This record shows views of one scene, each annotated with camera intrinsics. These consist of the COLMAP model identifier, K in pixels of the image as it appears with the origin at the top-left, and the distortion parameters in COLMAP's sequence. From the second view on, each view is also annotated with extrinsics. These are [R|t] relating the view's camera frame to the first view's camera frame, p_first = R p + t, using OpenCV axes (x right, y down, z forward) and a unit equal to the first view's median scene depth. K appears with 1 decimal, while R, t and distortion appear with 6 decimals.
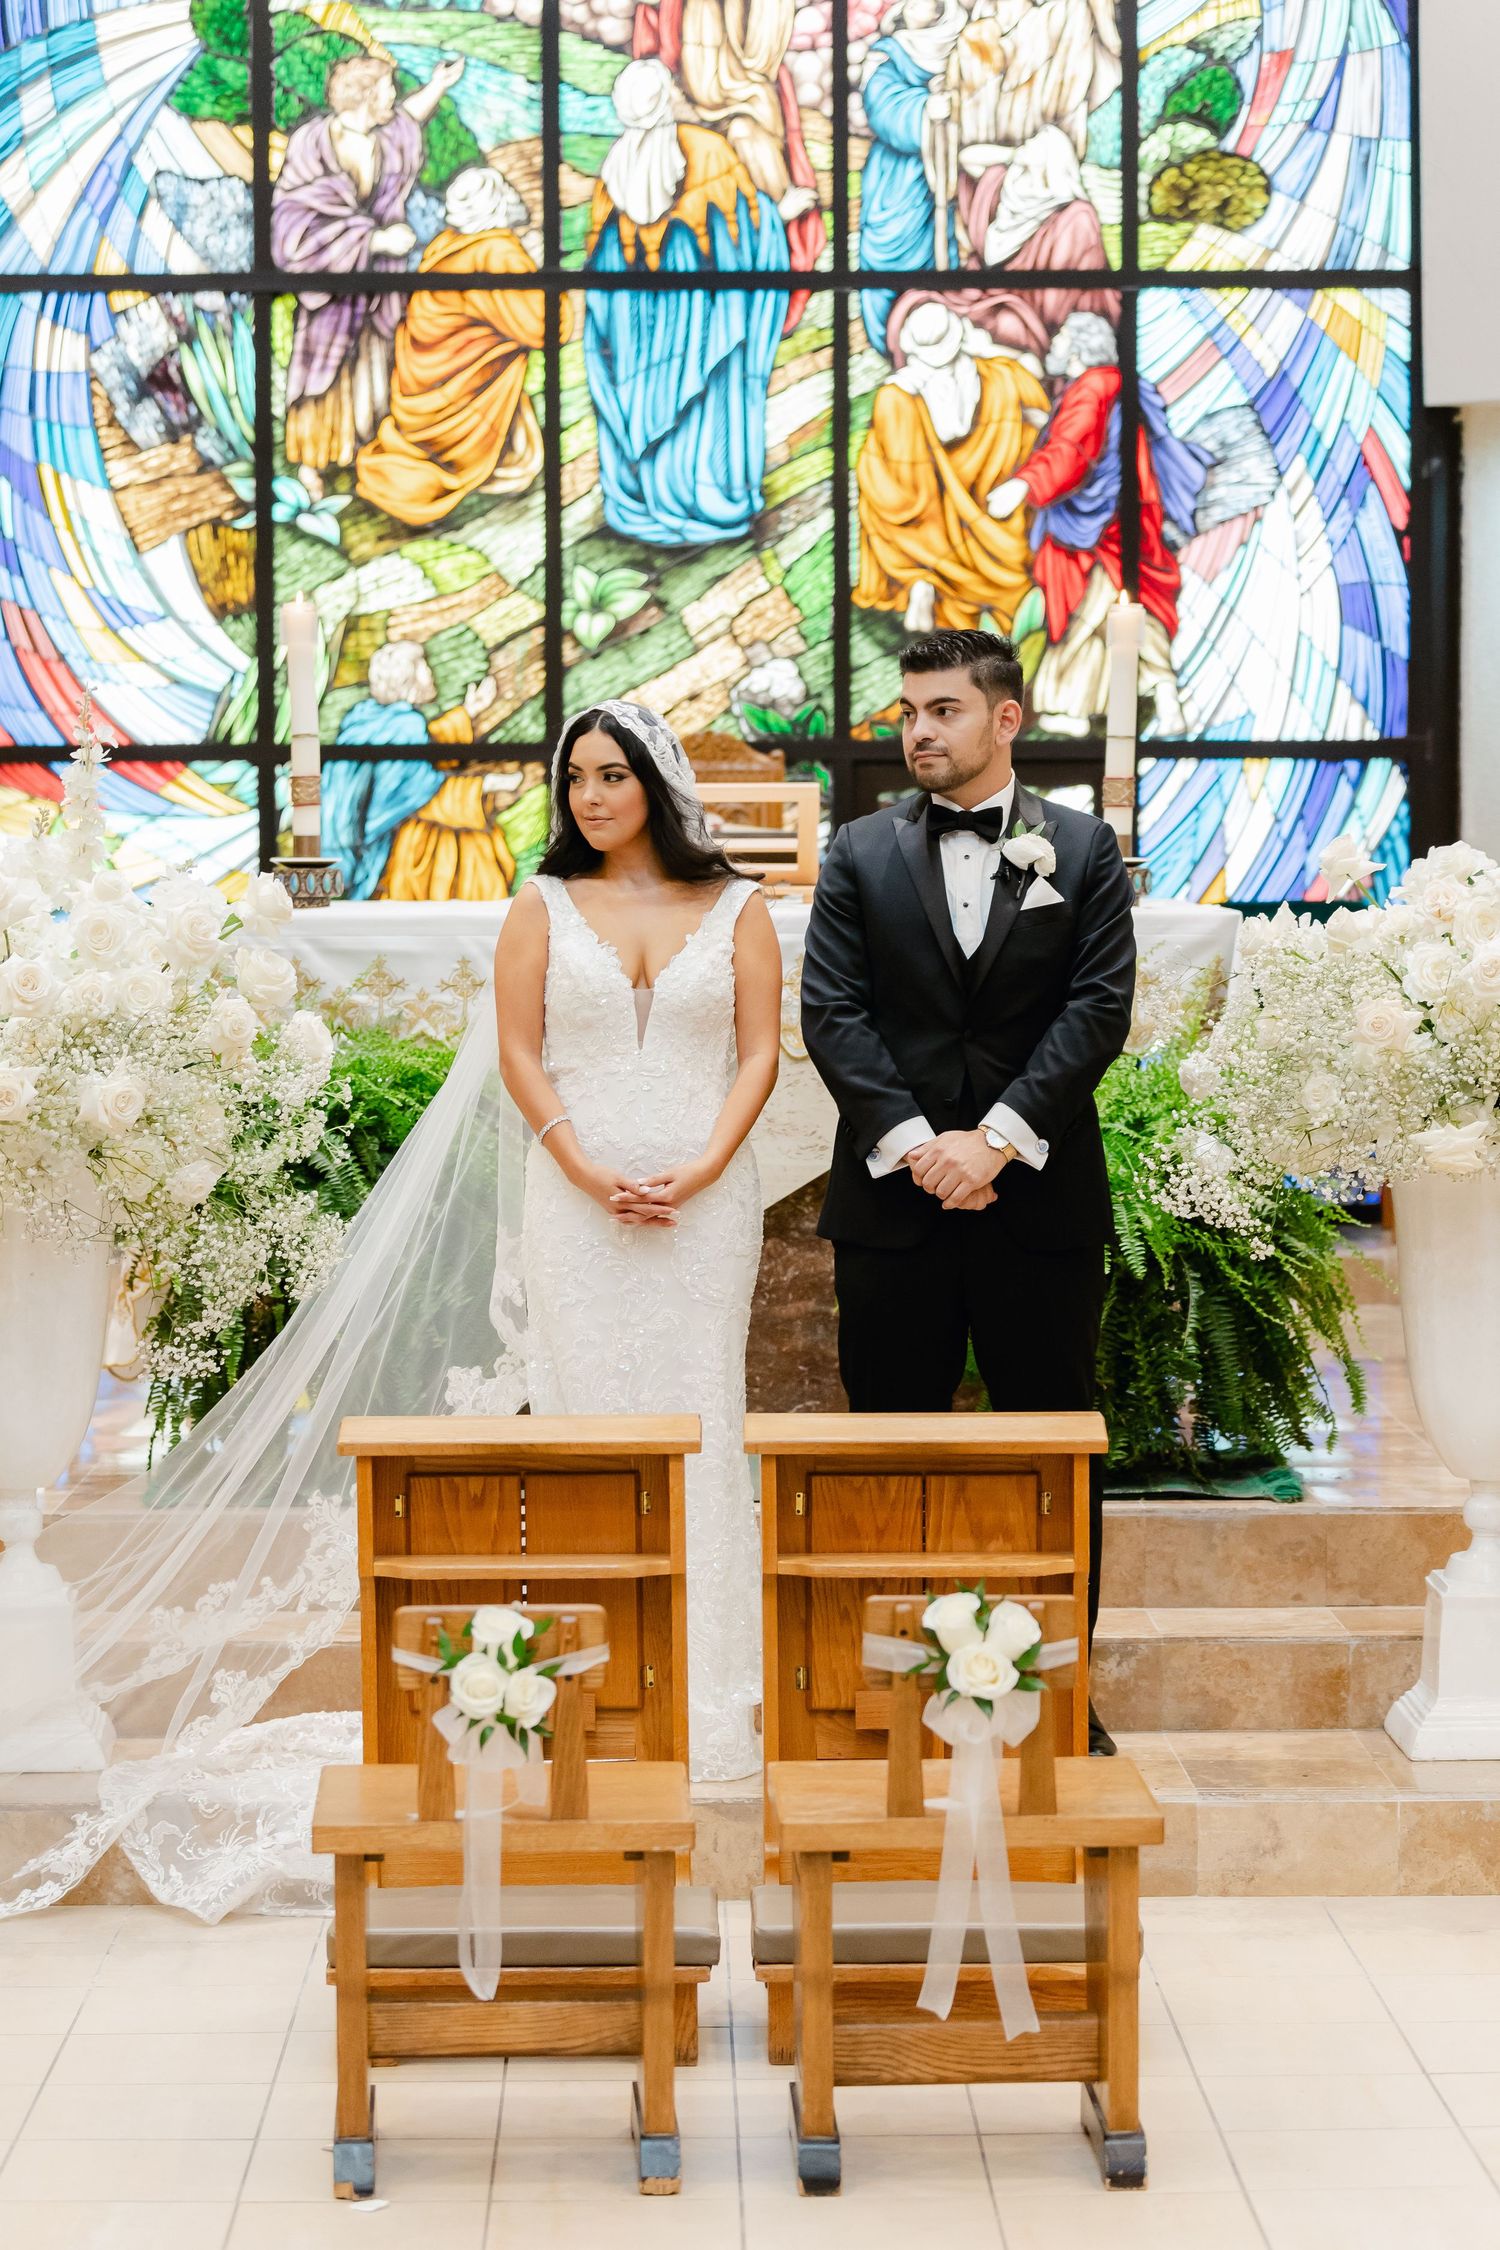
lens RADIAL K [[7698.3, 0, 763.9], [0, 7698.3, 1119.0], [0, 0, 1]] dist [0.235031, 0.000000]
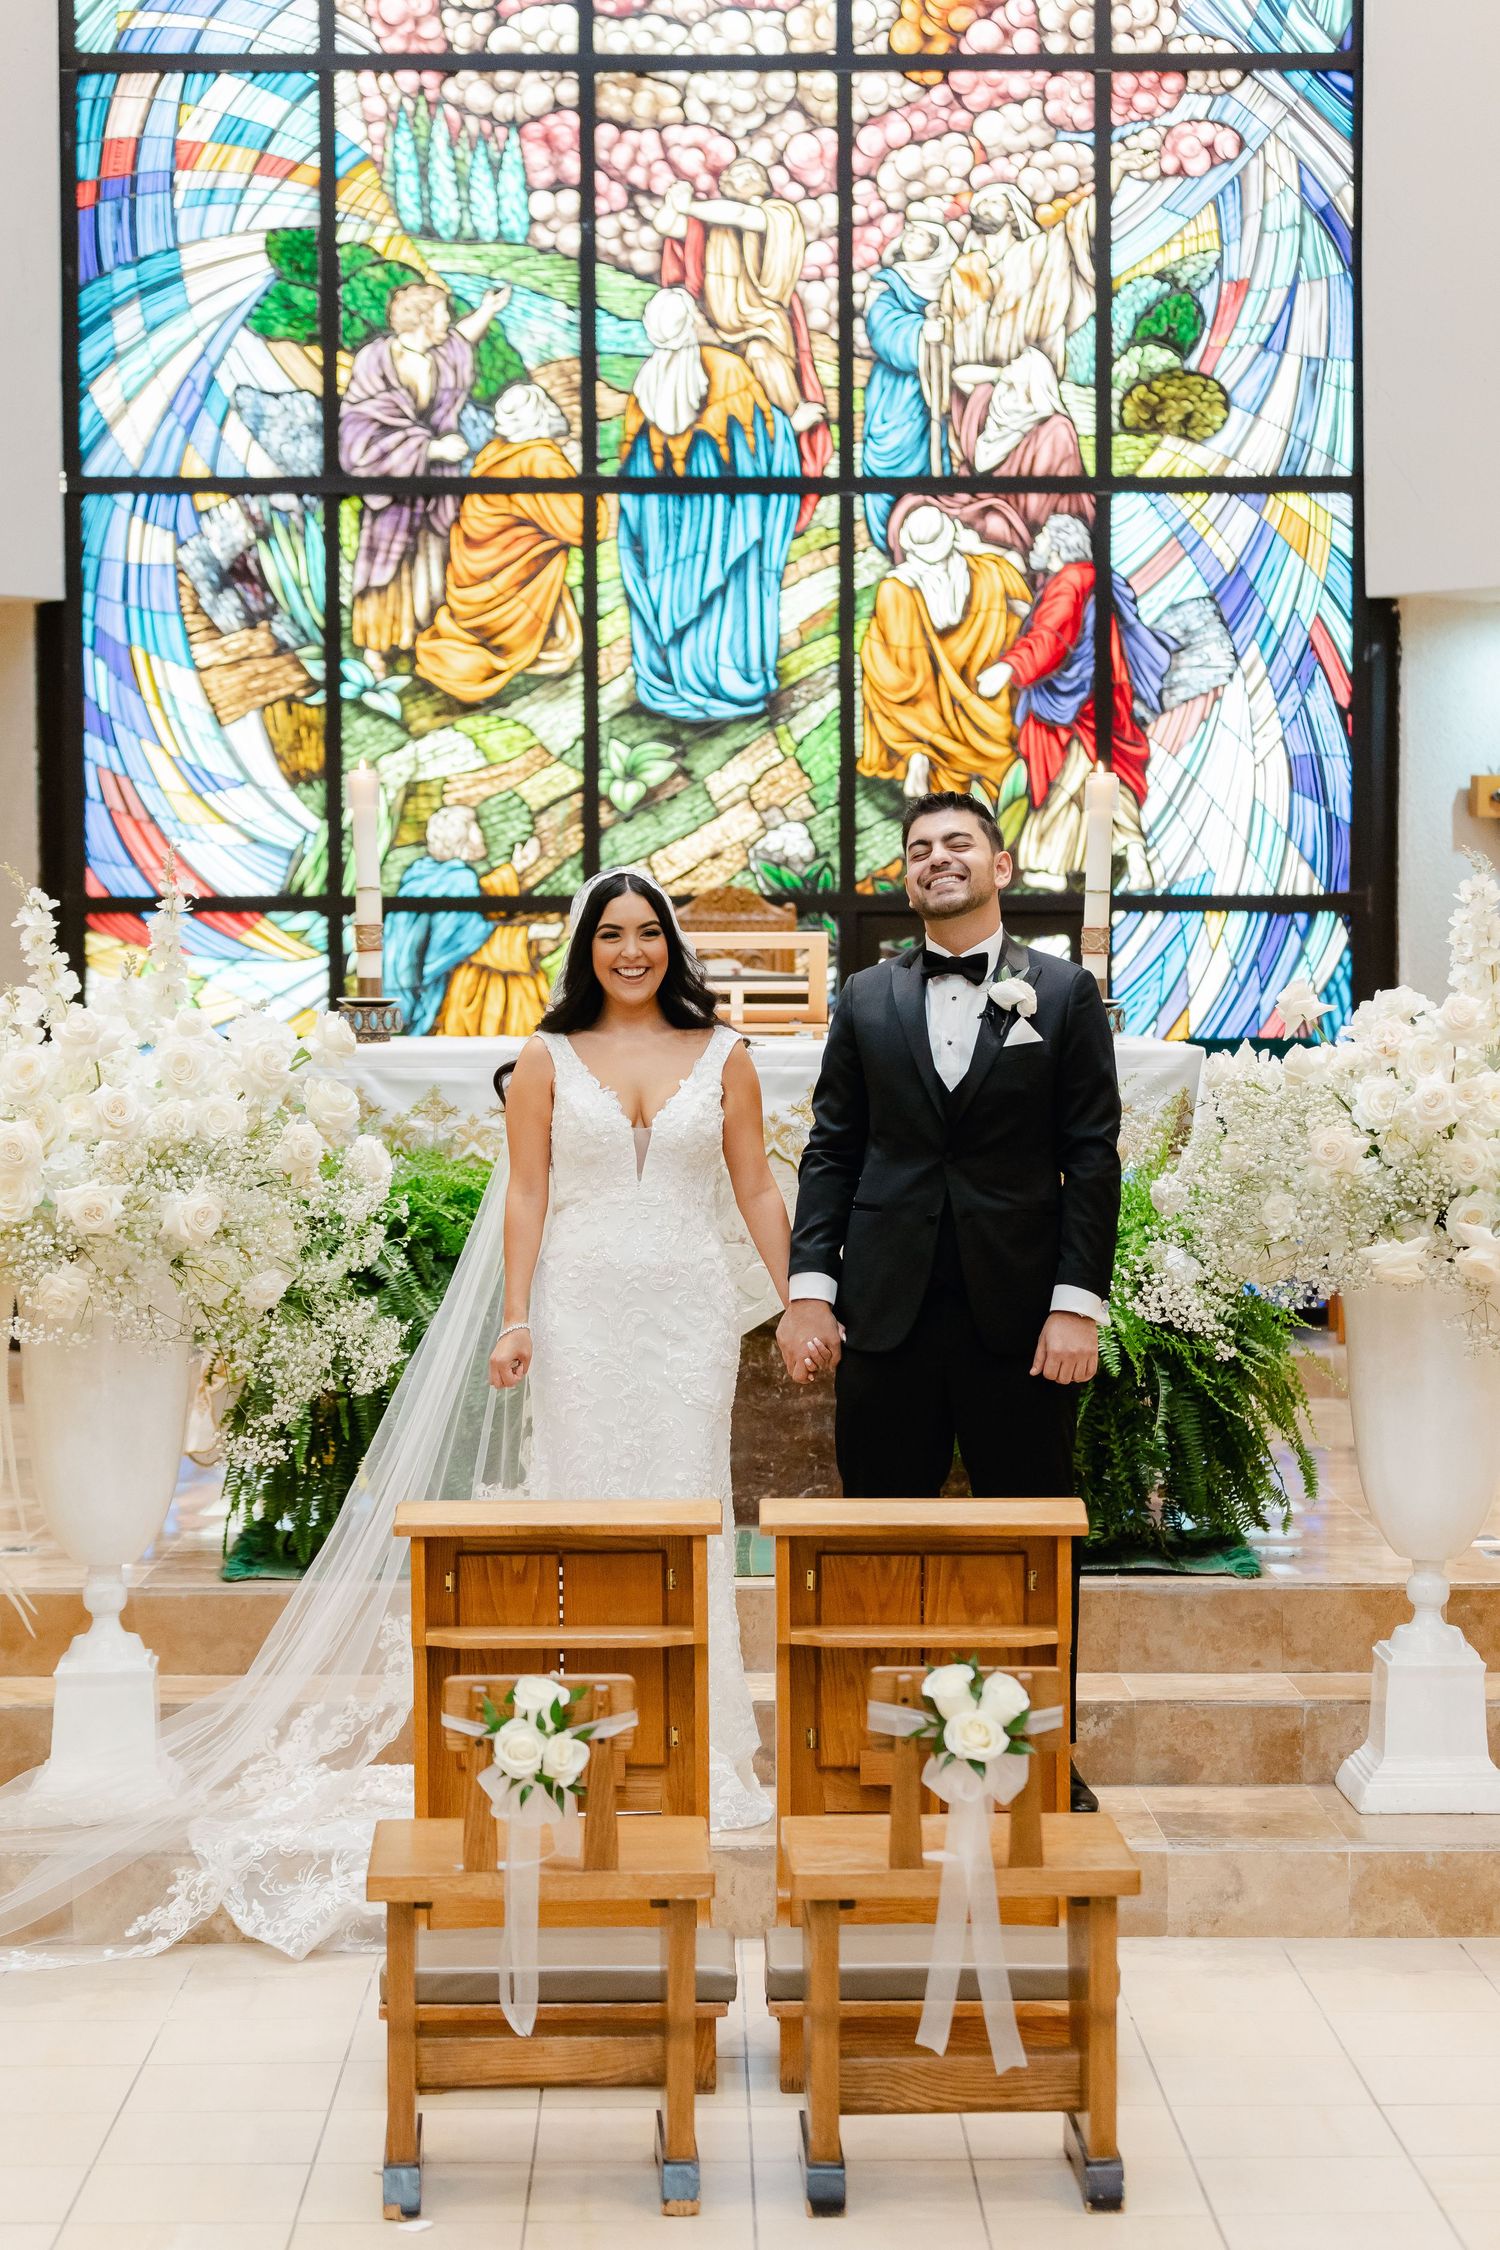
lens RADIAL K [[6155.8, 0, 775.8], [0, 6155.8, 1077.5], [0, 0, 1]] dist [0.539887, 0.000000]
pose [[0.999993, 0.001997, 0.003175, -0.003079], [-0.001934, 0.999807, -0.019574, -0.004810], [-0.003214, 0.019568, 0.999803, 0.101743]]
